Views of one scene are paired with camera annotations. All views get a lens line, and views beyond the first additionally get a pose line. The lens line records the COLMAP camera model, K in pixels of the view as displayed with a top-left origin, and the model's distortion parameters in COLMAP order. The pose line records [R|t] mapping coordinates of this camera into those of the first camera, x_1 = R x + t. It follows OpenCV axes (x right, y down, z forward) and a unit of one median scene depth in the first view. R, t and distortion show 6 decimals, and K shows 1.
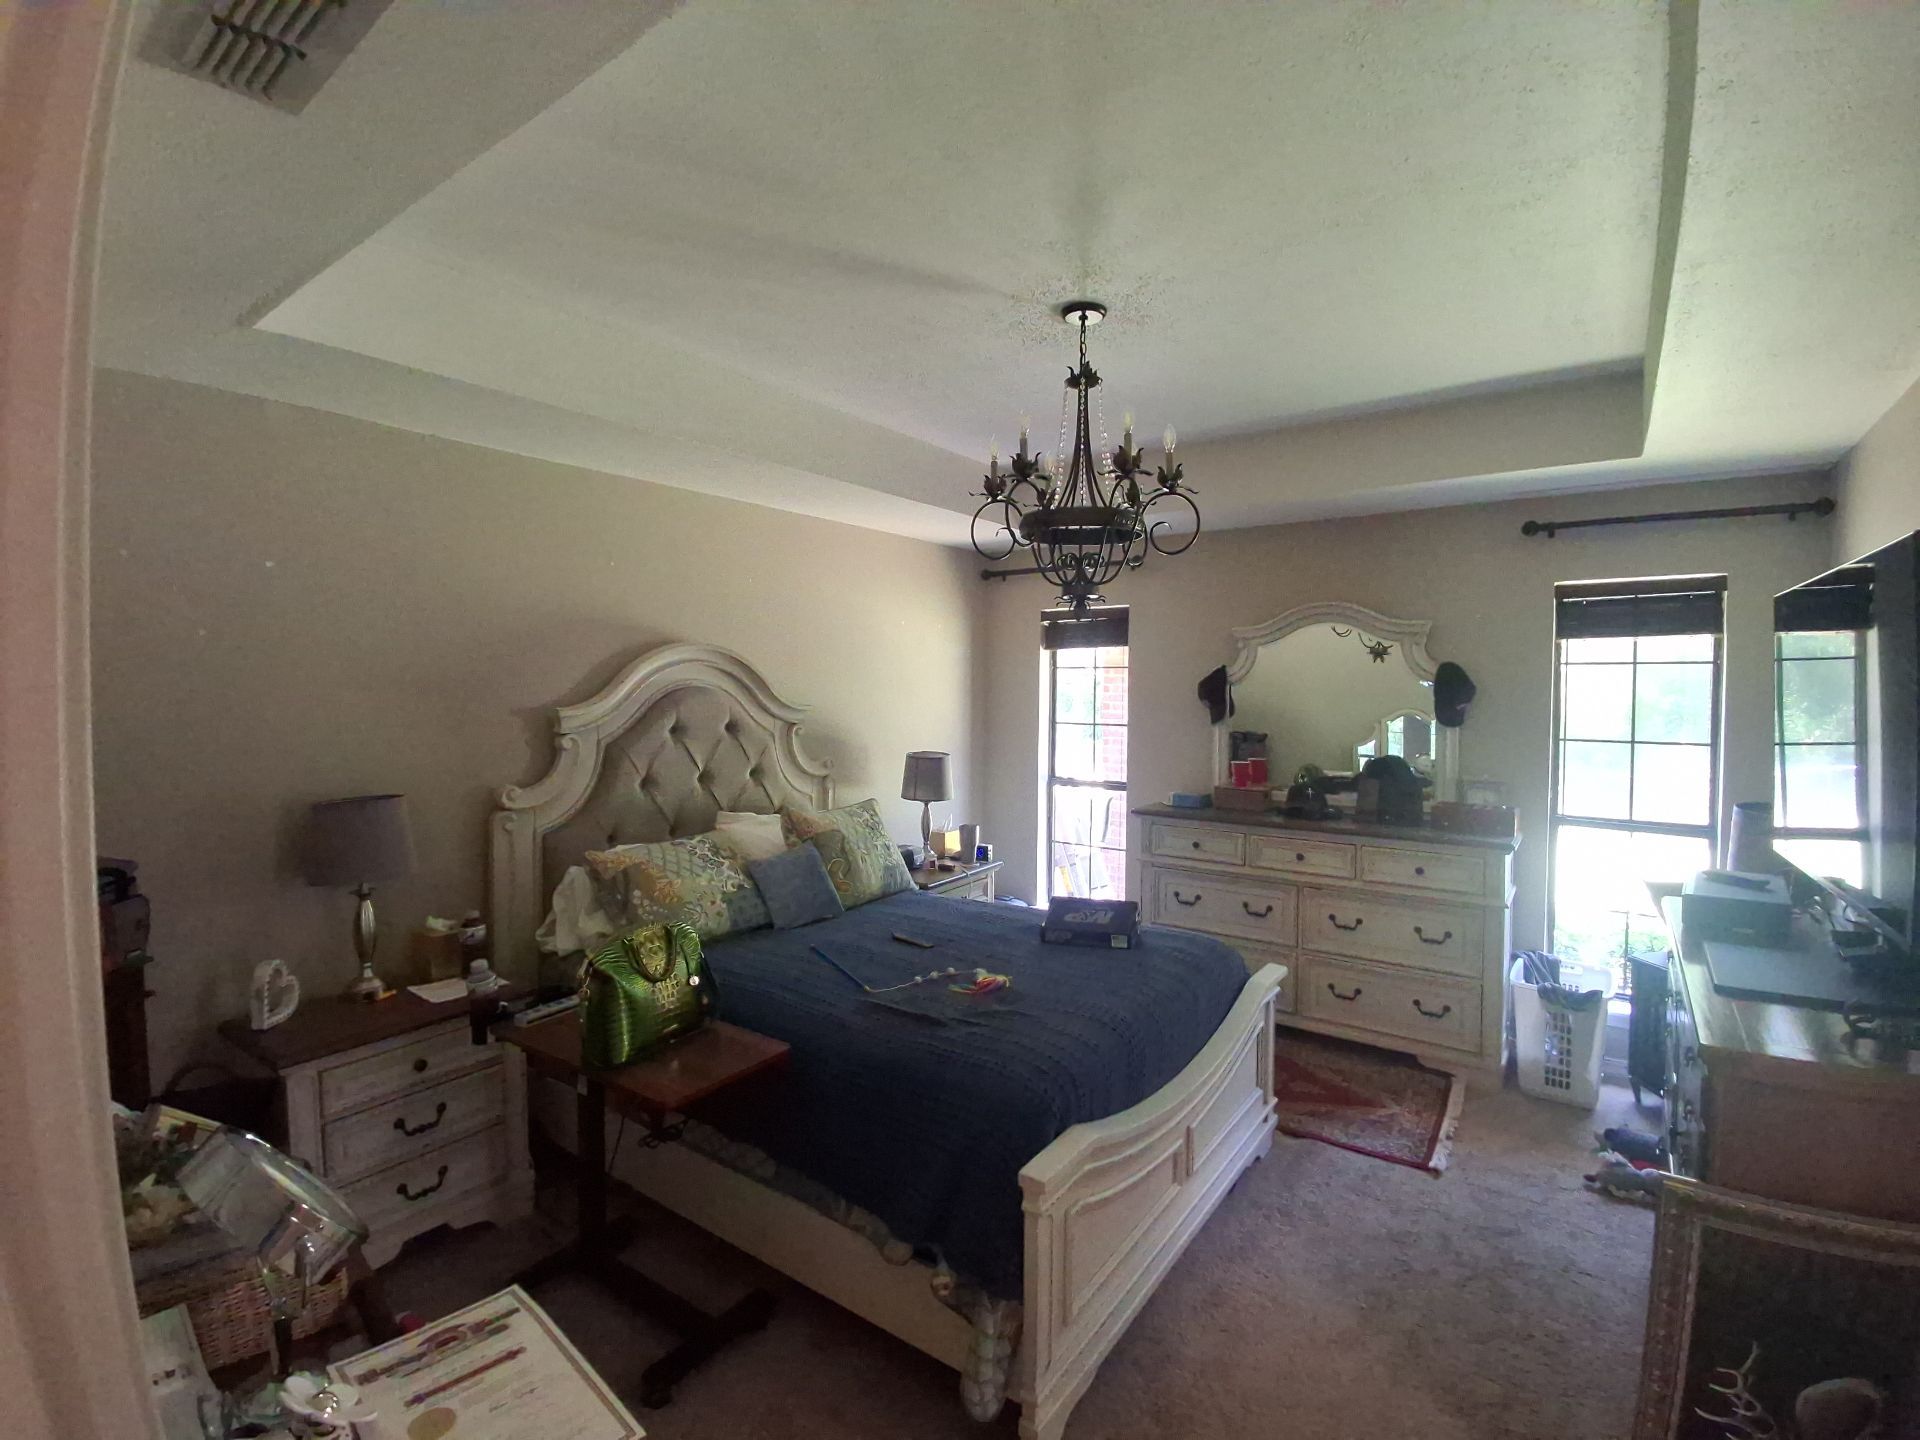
lens RADIAL K [[883.5, 0, 970.9], [0, 883.5, 712.6], [0, 0, 1]] dist [-0.000864, -0.001214]
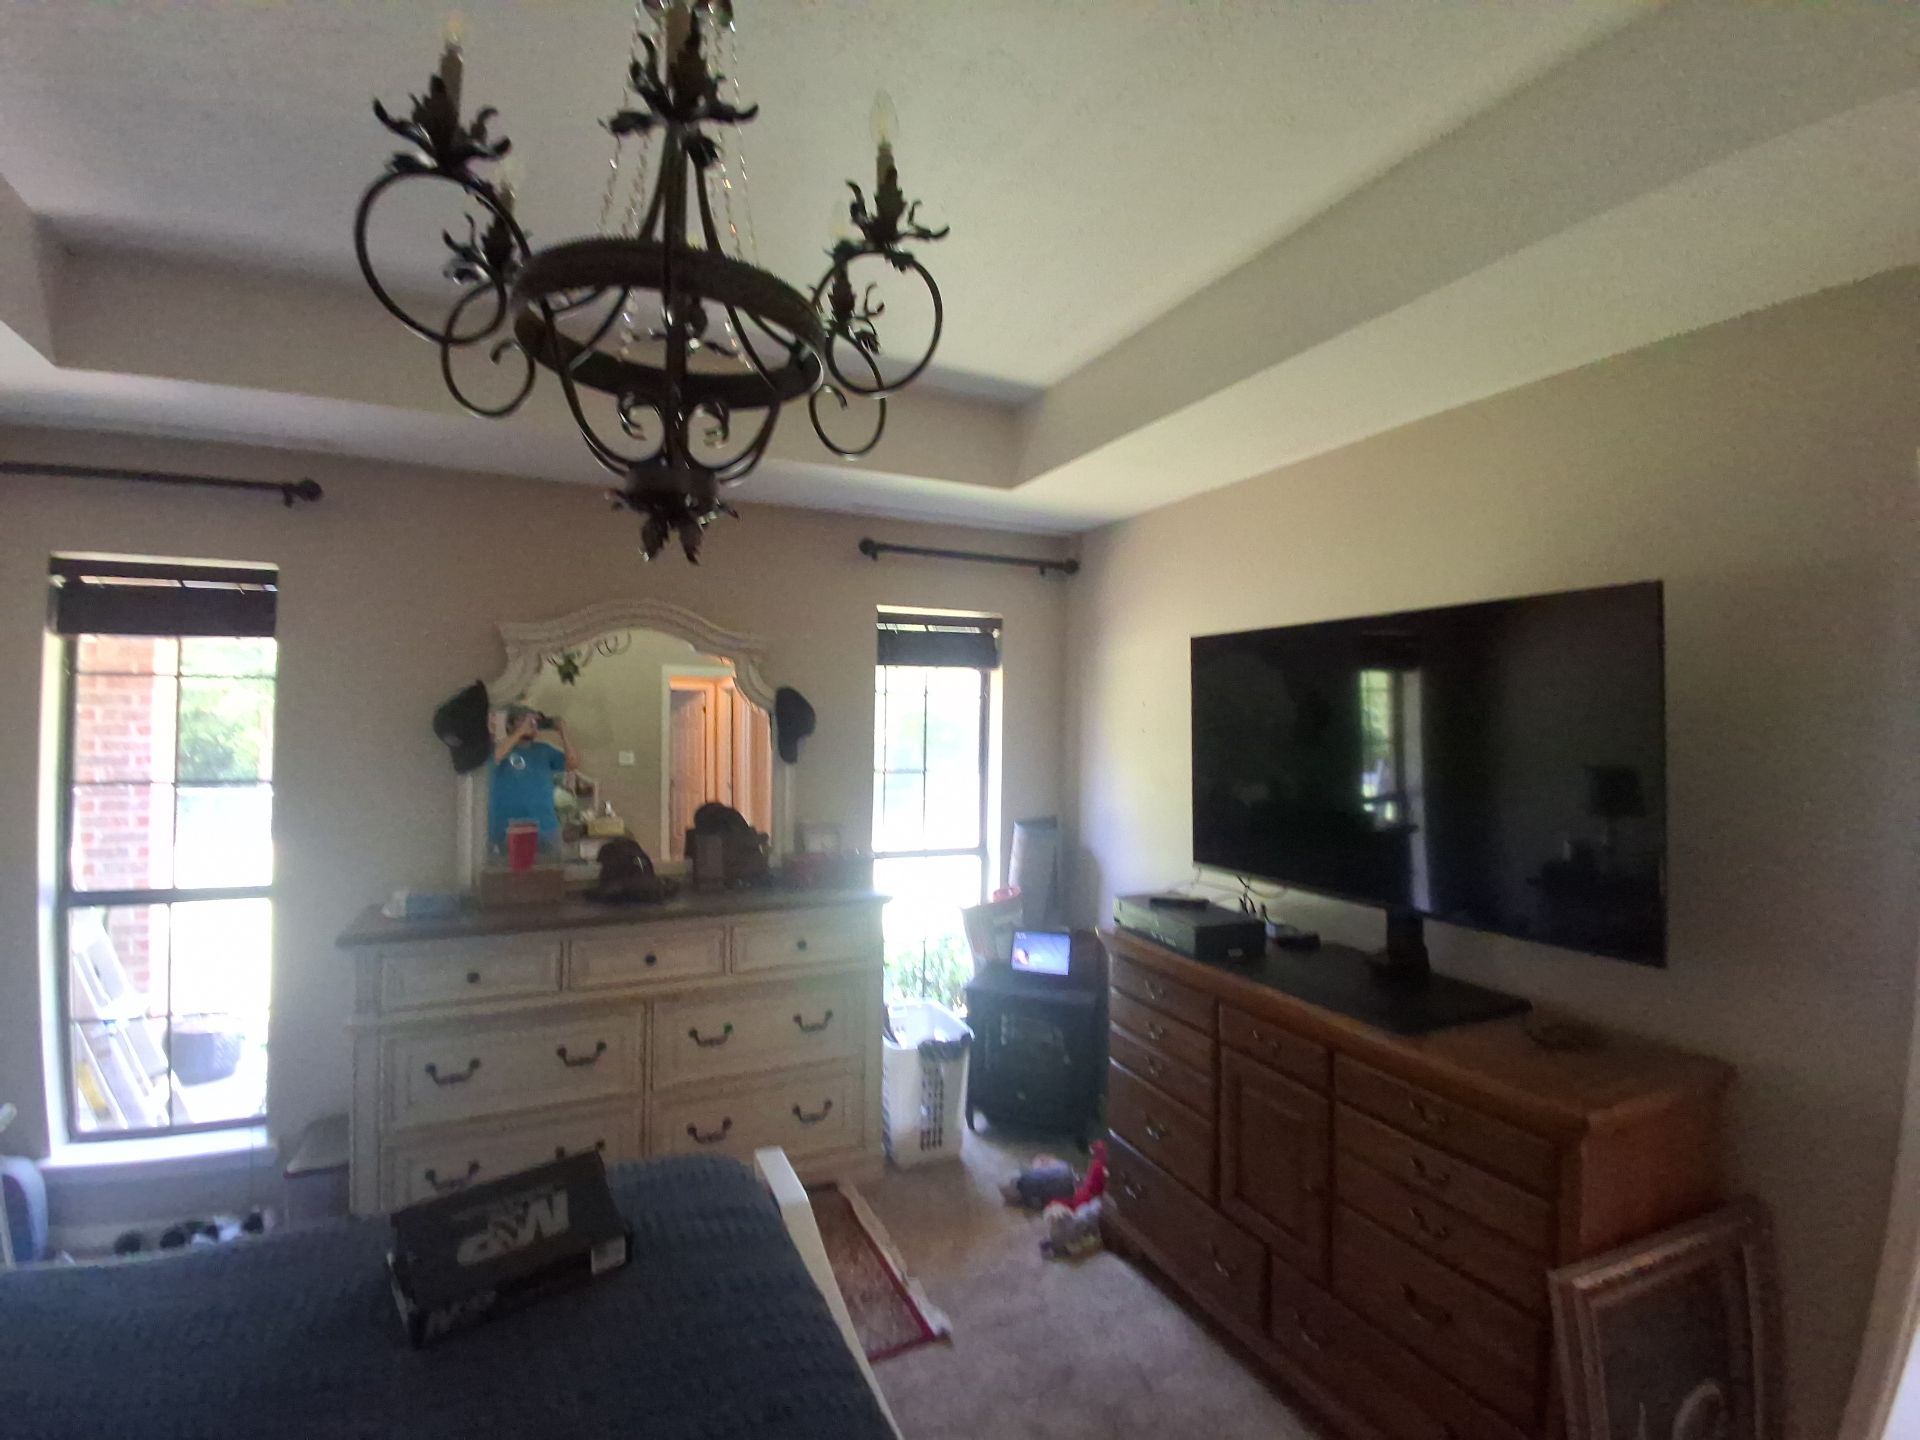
lens RADIAL K [[883.5, 0, 970.9], [0, 883.5, 712.6], [0, 0, 1]] dist [-0.000864, -0.001214]
pose [[0.493692, 0.005657, 0.869618, -0.111361], [0.018034, 0.999697, -0.016742, -0.015349], [-0.869450, 0.023949, 0.493441, 0.439041]]
